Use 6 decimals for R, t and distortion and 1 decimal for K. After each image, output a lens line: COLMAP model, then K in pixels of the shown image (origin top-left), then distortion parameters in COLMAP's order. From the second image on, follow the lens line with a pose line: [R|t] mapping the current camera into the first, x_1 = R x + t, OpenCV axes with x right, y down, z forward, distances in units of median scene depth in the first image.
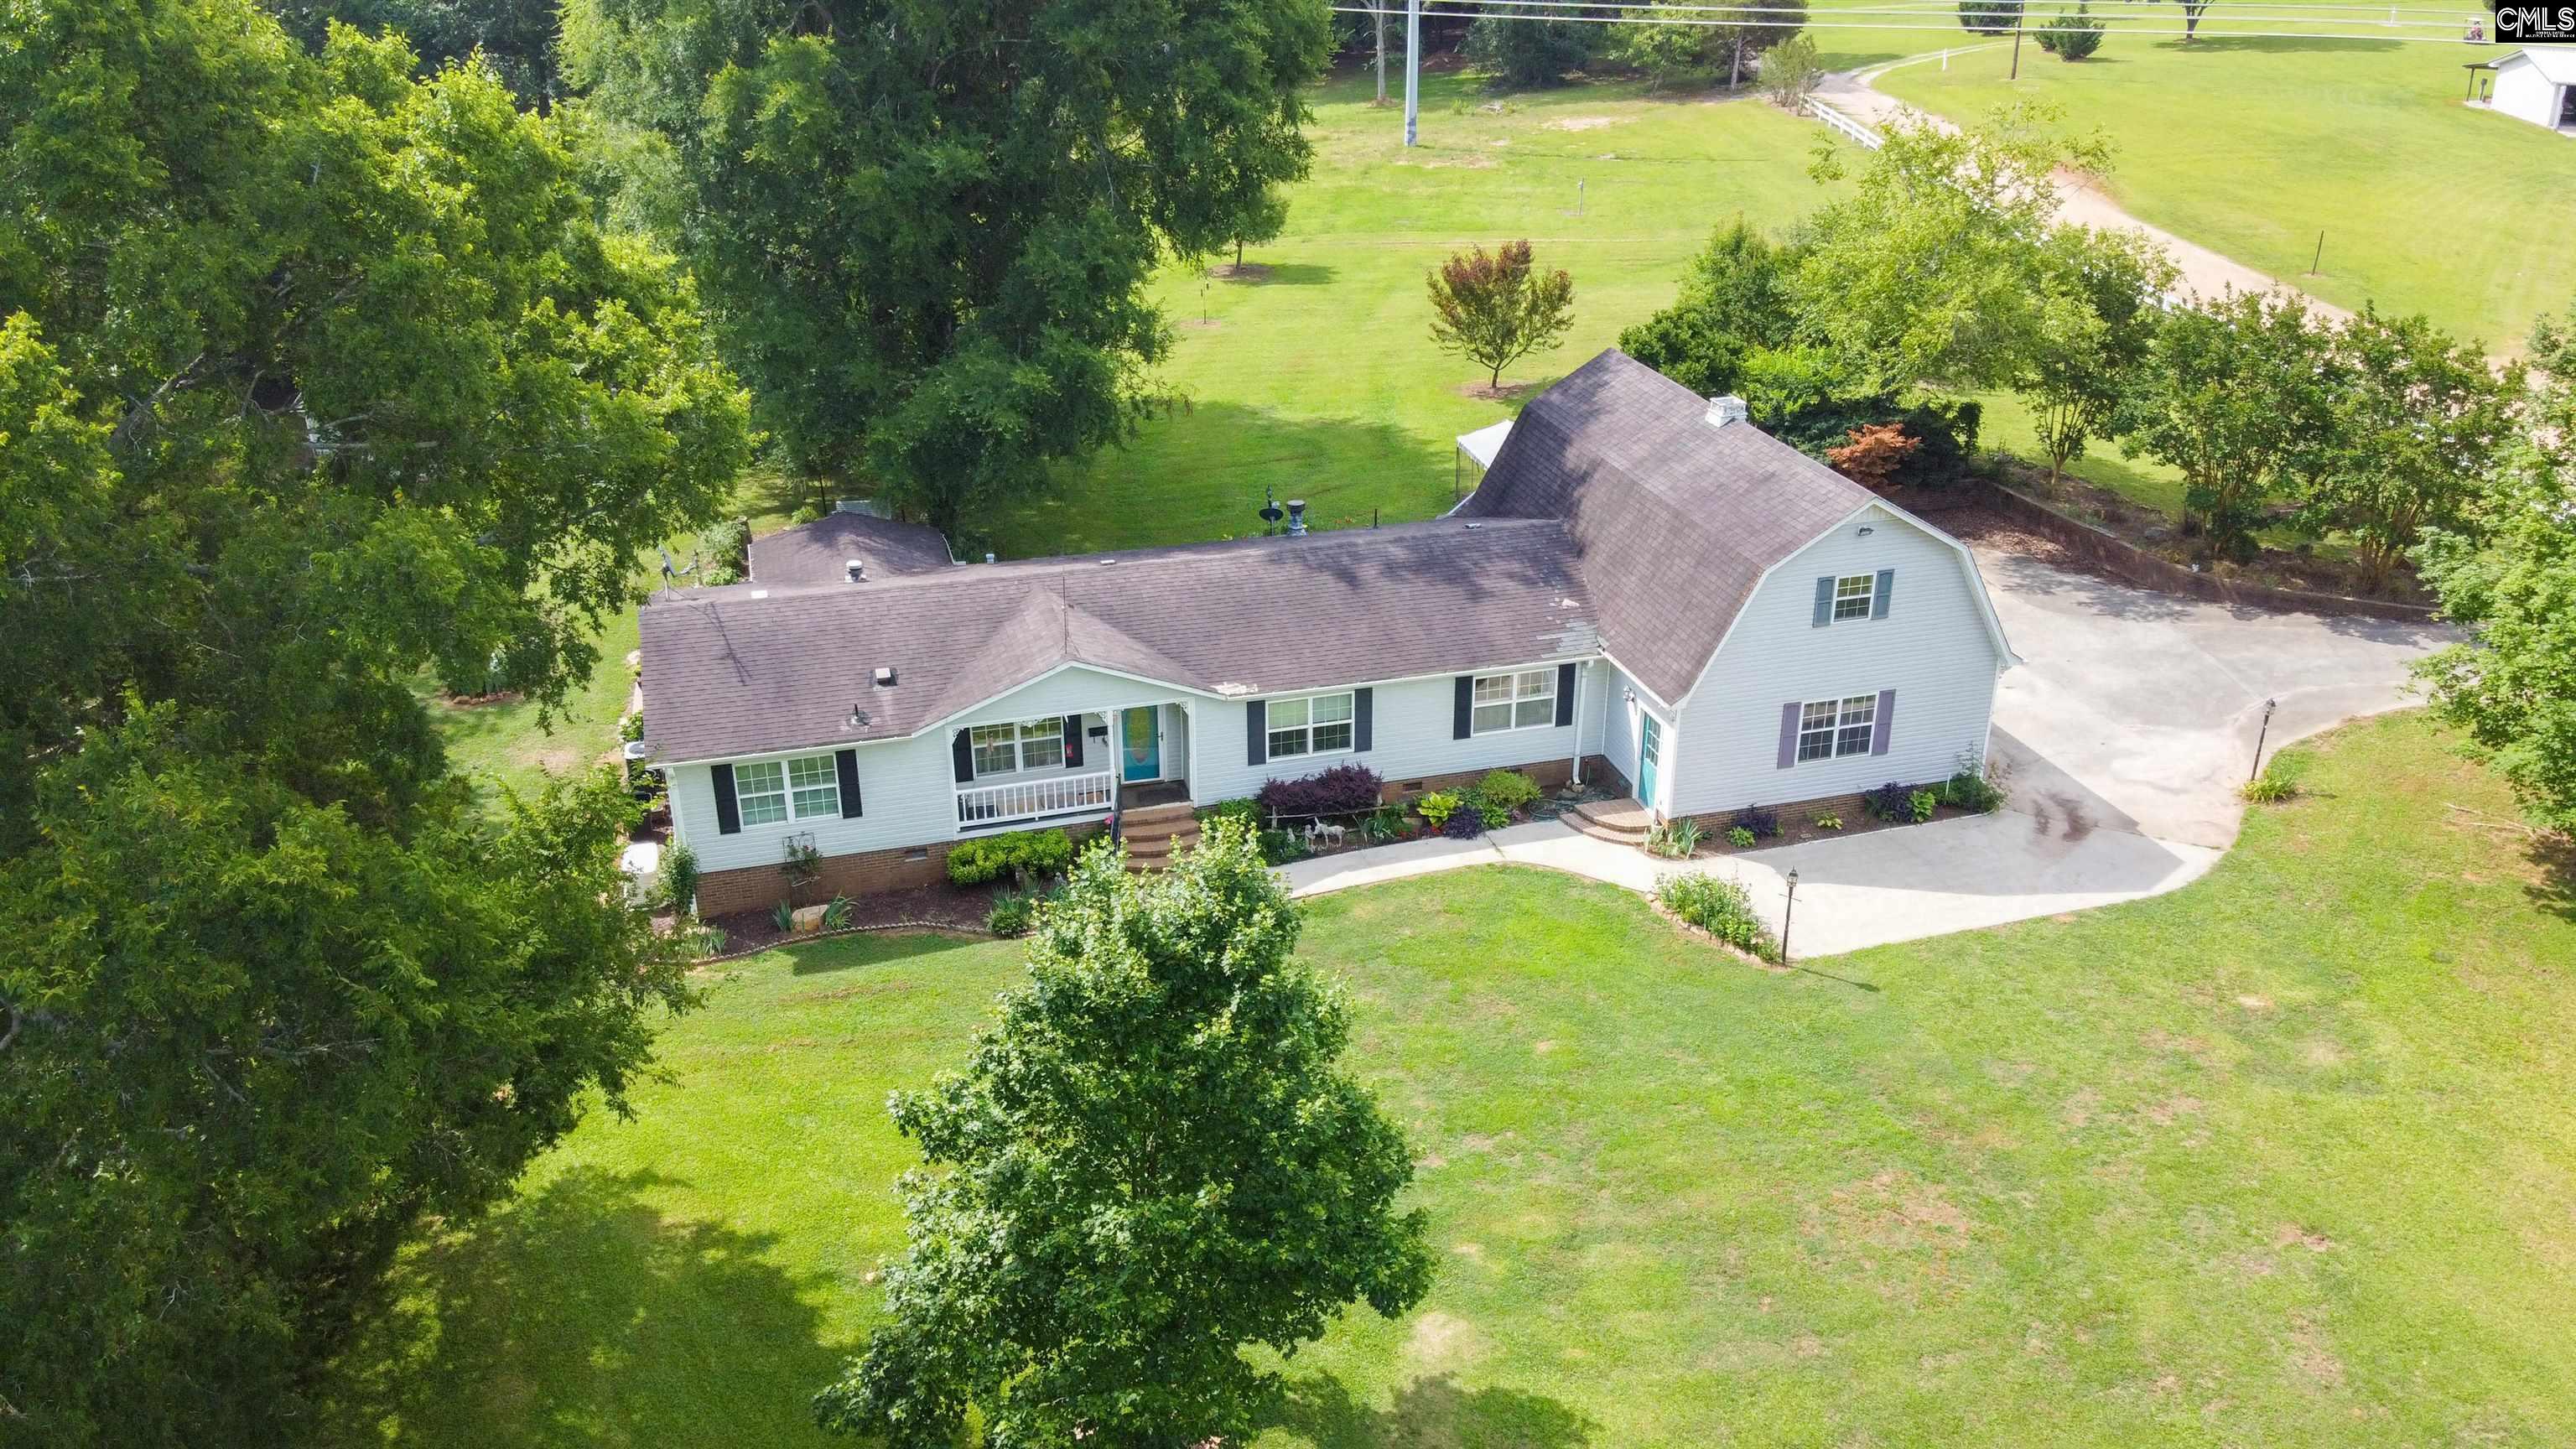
lens RADIAL K [[1920.7, 0, 1288.3], [0, 1920.7, 731.2], [0, 0, 1]] dist [0.225588, -0.495631]
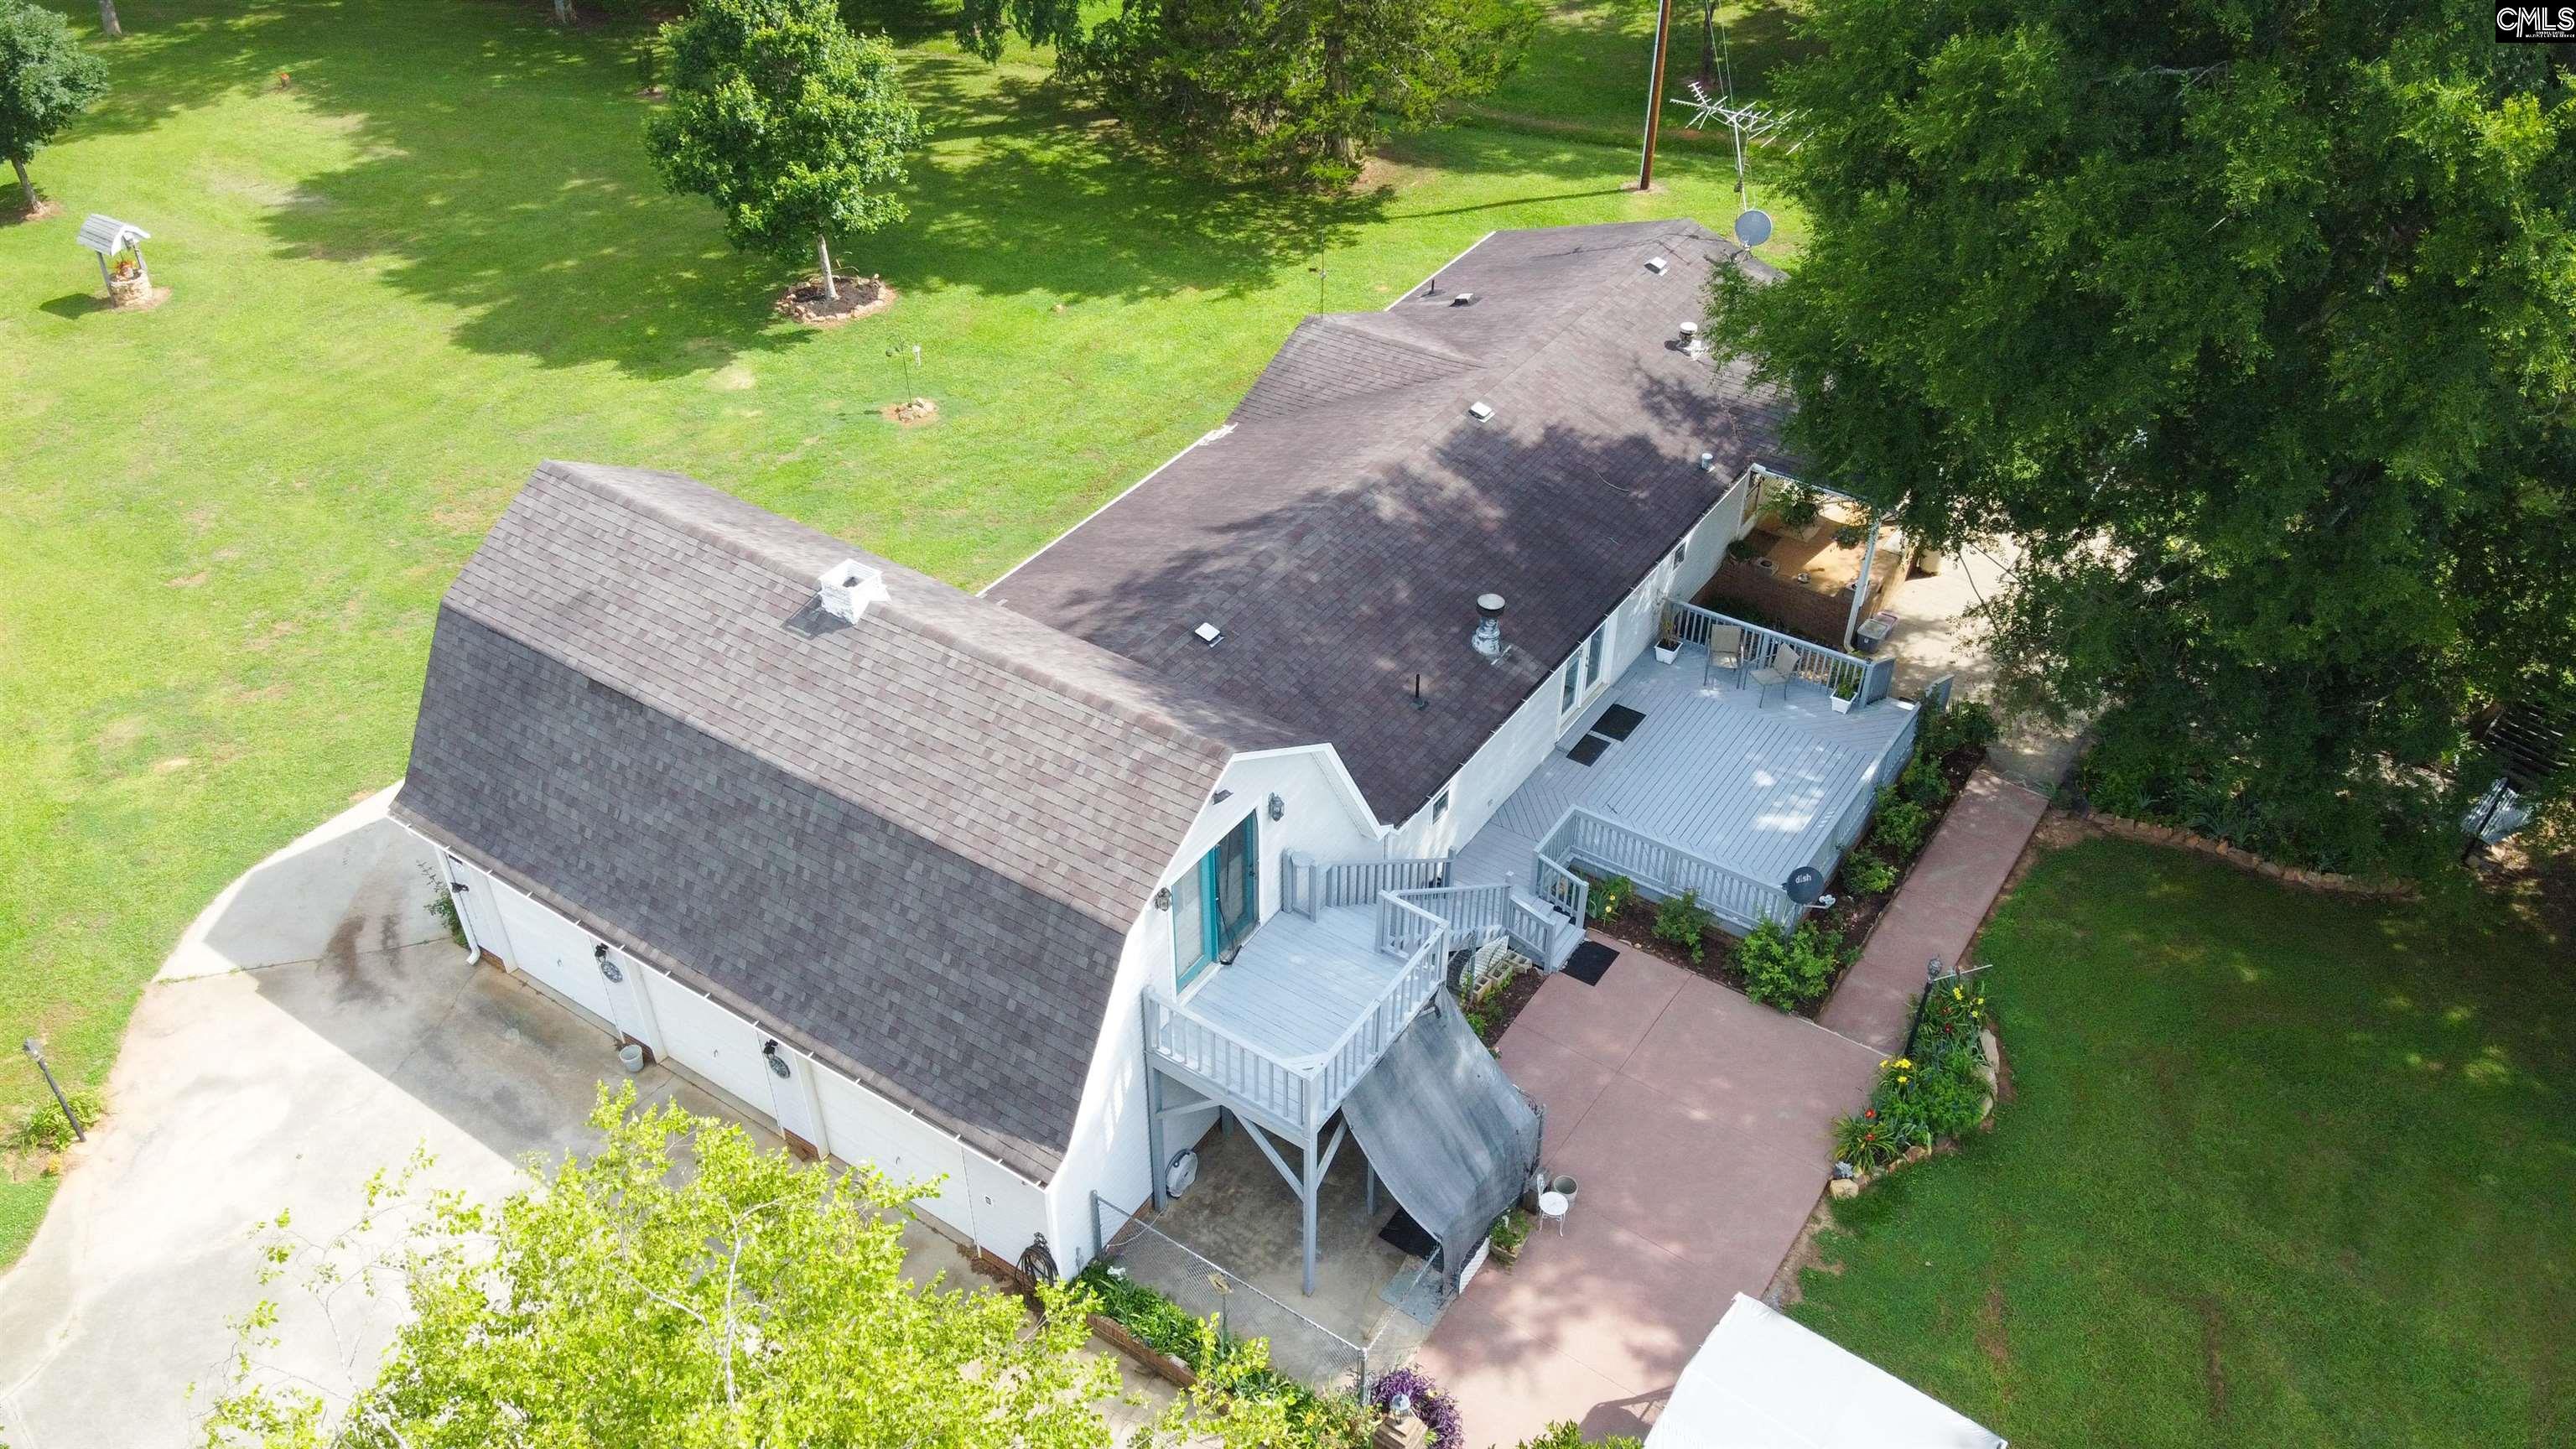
lens RADIAL K [[2037.9, 0, 1288.0], [0, 2037.9, 724.5], [0, 0, 1]] dist [0.232361, -0.472015]
pose [[-0.771878, 0.392535, -0.500120, 0.497355], [-0.253524, 0.531347, 0.808329, -0.766749], [0.583035, 0.750724, -0.310619, 1.430960]]
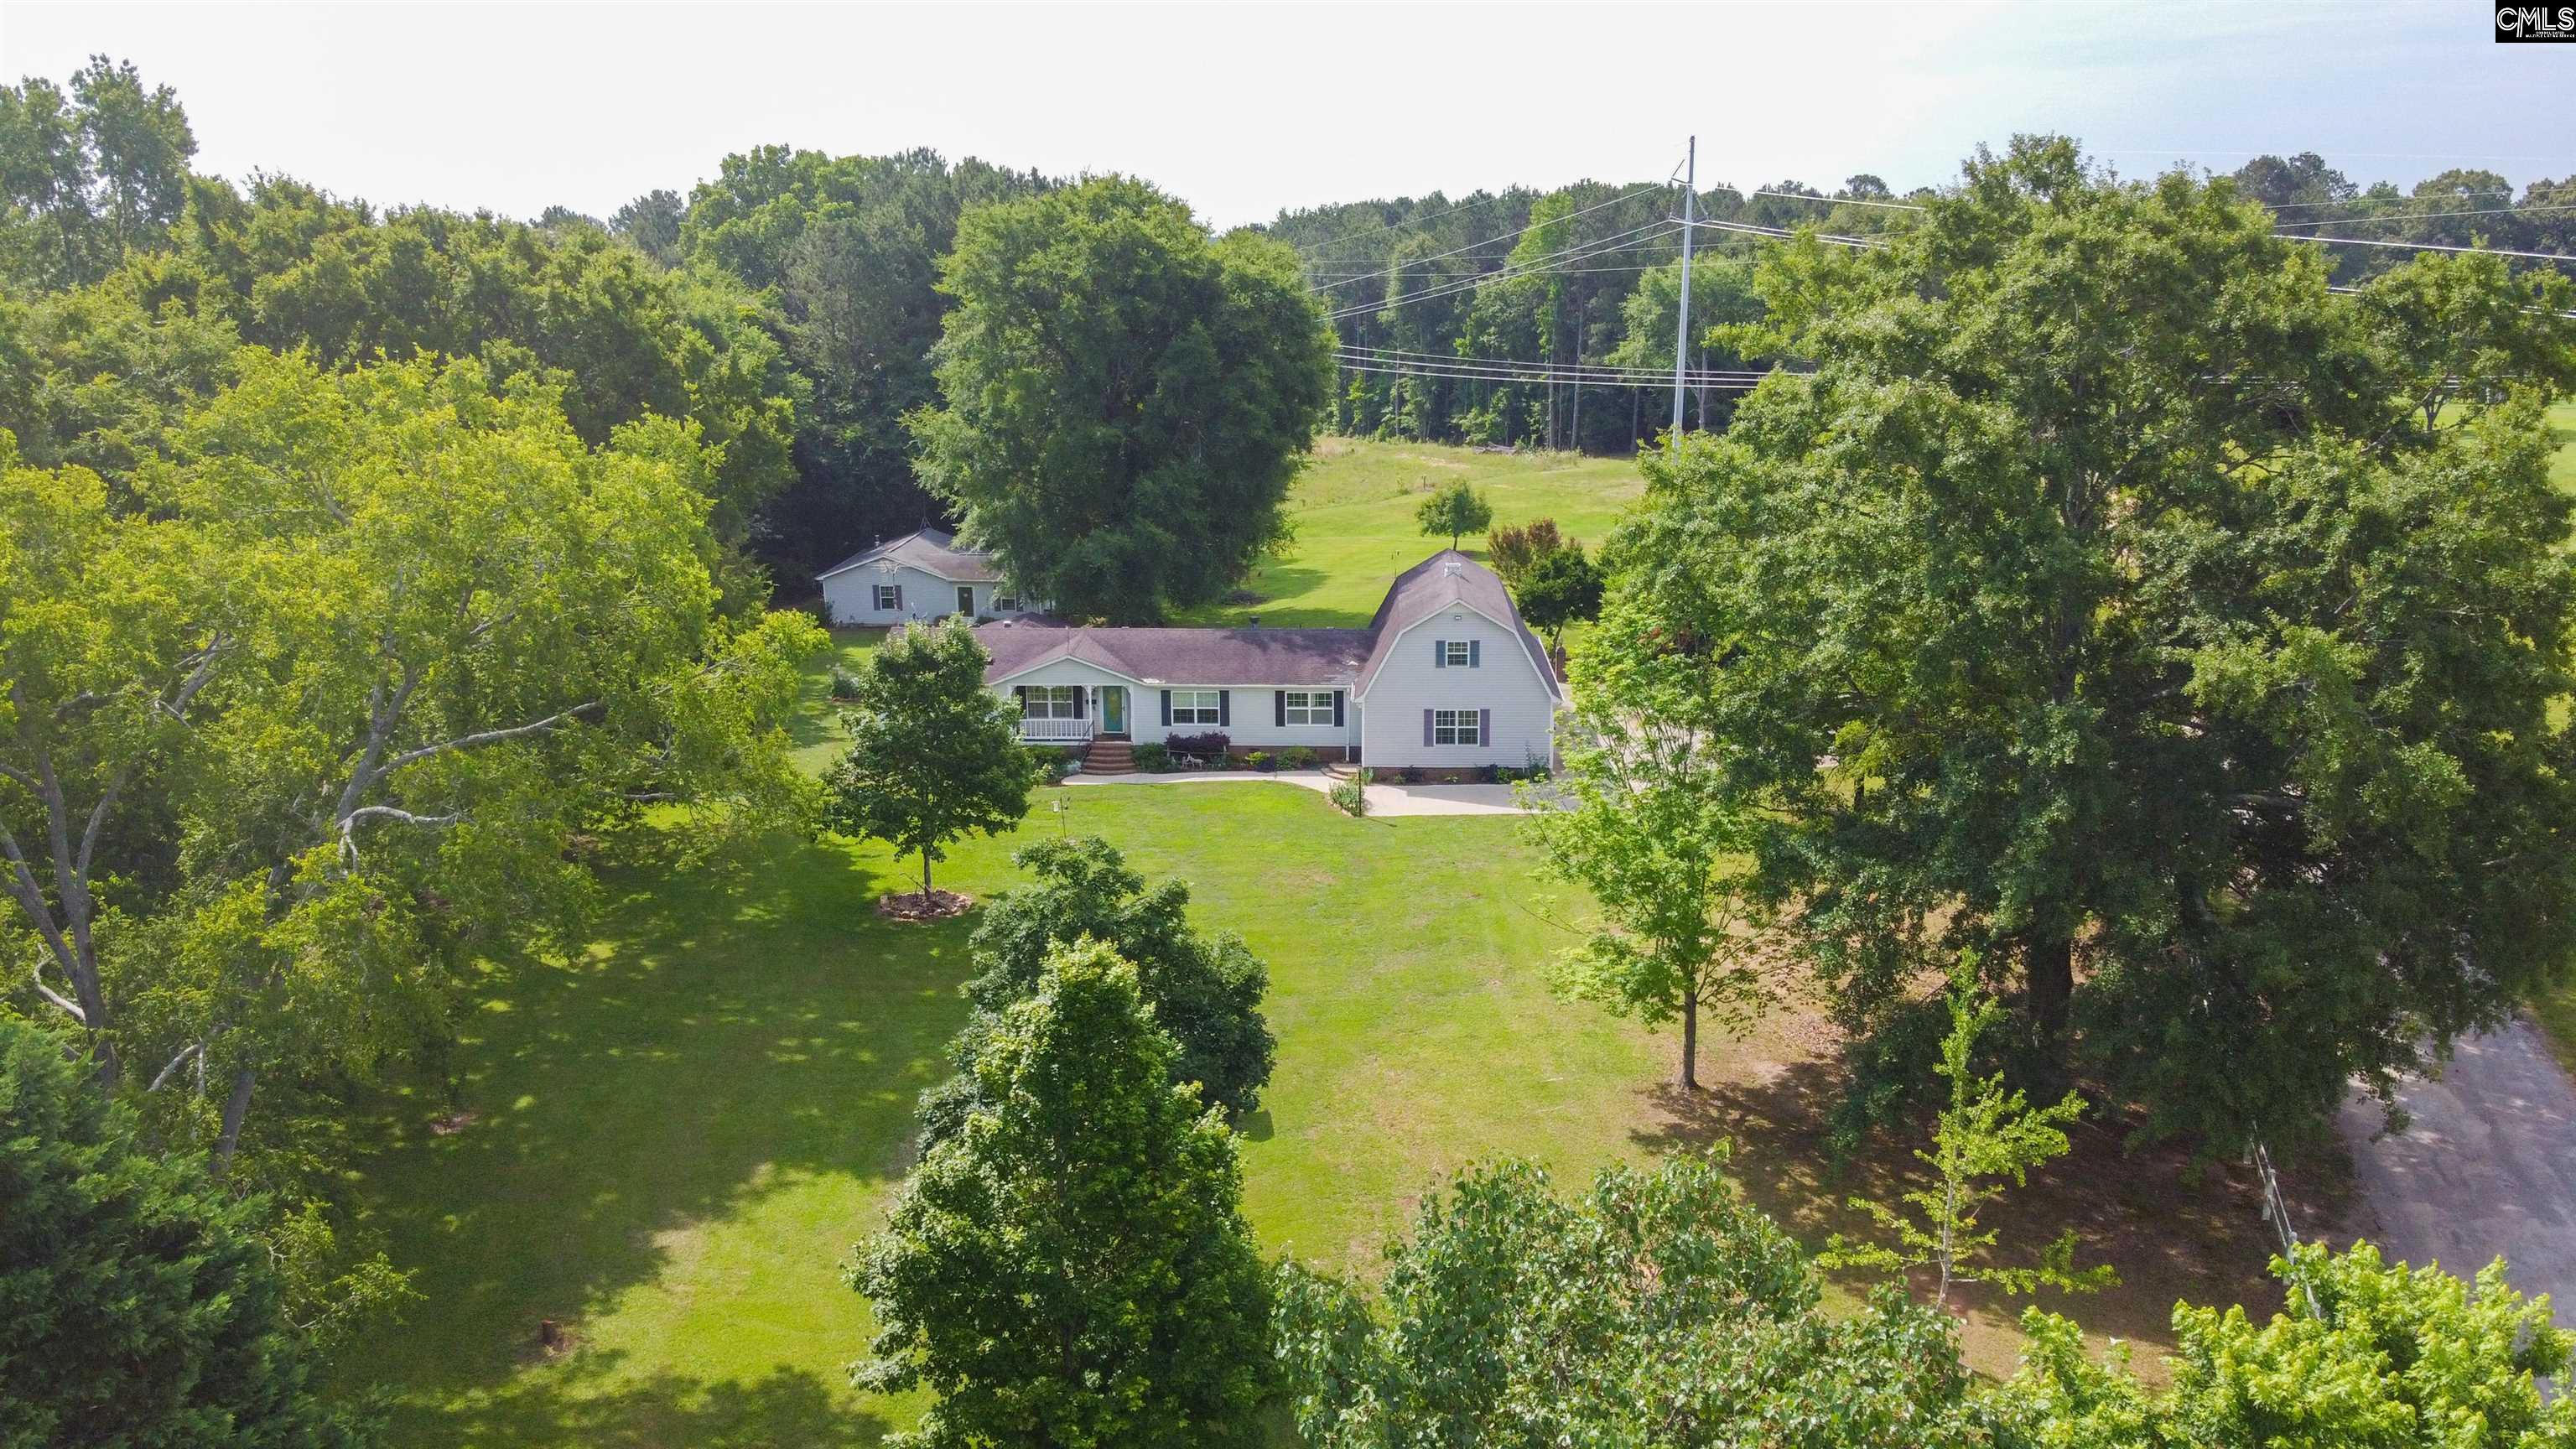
lens RADIAL K [[1920.7, 0, 1288.3], [0, 1920.7, 731.2], [0, 0, 1]] dist [0.225588, -0.495631]
pose [[0.950313, 0.073048, -0.302604, 0.686610], [-0.128547, 0.977413, -0.167749, 0.332204], [0.283516, 0.198313, 0.938238, -0.772222]]
